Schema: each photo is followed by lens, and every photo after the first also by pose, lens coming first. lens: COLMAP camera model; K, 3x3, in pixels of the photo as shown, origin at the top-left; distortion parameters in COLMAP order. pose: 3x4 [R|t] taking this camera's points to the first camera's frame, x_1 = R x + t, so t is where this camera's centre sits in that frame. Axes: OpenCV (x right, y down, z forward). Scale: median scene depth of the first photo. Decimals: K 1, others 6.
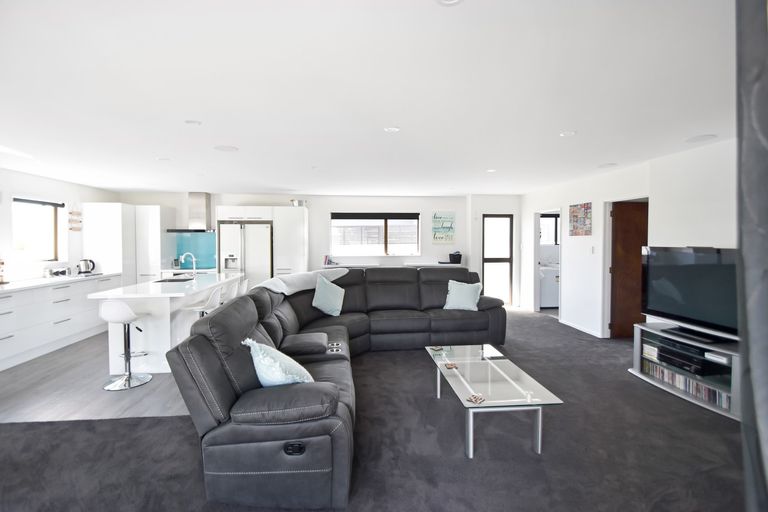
lens RADIAL K [[330.5, 0, 384.9], [0, 330.5, 242.8], [0, 0, 1]] dist [-0.033556, -0.000432]
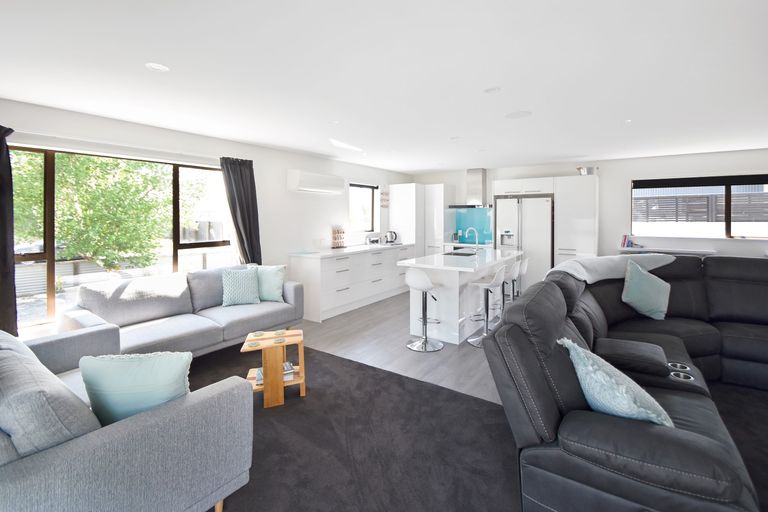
lens RADIAL K [[331.9, 0, 384.6], [0, 331.9, 216.5], [0, 0, 1]] dist [-0.025268, -0.000137]
pose [[0.740498, 0.003118, -0.672051, -0.125365], [-0.006771, 0.999973, -0.002821, -0.000333], [0.672025, 0.006639, 0.740499, 0.062388]]
